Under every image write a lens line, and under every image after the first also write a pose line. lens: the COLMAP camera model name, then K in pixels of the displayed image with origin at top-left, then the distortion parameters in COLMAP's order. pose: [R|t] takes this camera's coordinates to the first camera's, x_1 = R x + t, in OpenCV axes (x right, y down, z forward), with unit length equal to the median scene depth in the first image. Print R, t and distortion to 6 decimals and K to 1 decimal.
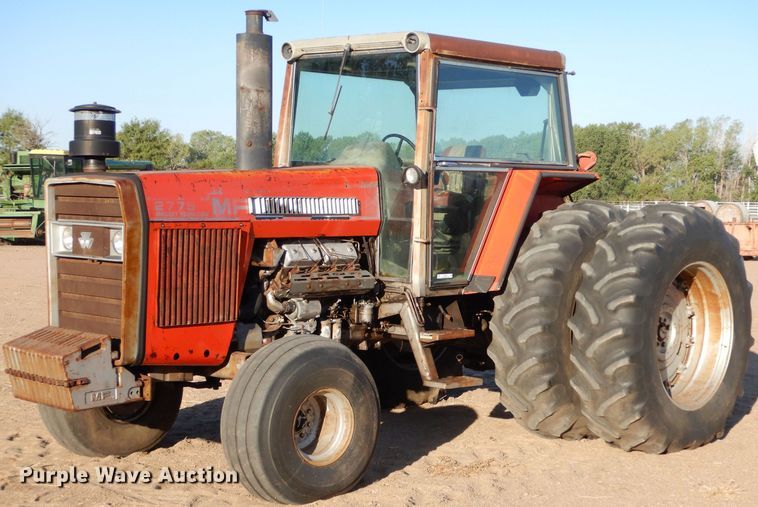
lens RADIAL K [[1383.9, 0, 378.3], [0, 1383.9, 253.9], [0, 0, 1]] dist [-0.033674, 0.000000]
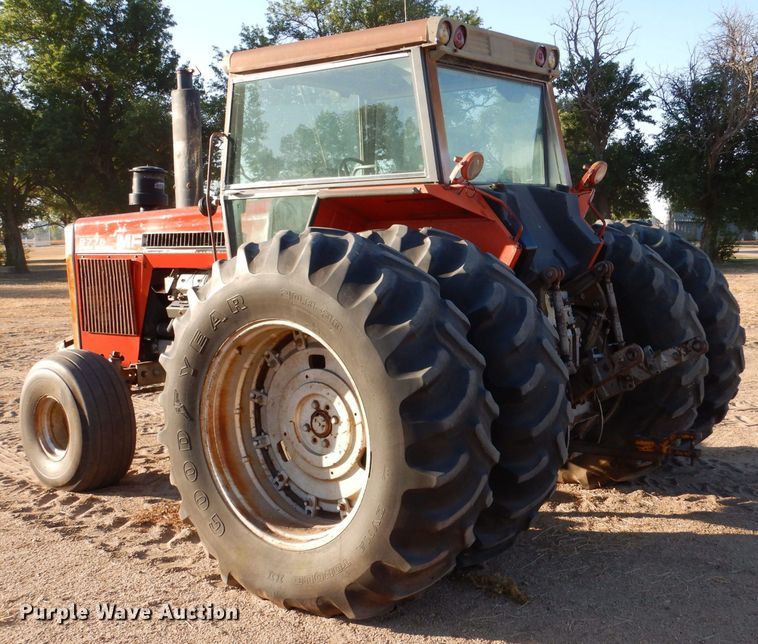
lens RADIAL K [[969.9, 0, 416.4], [0, 969.9, 292.8], [0, 0, 1]] dist [0.012838, 0.000000]
pose [[0.127318, 0.046887, -0.990753, 0.696541], [-0.021352, 0.998780, 0.044523, -0.029115], [0.991632, 0.015486, 0.128164, 1.024696]]
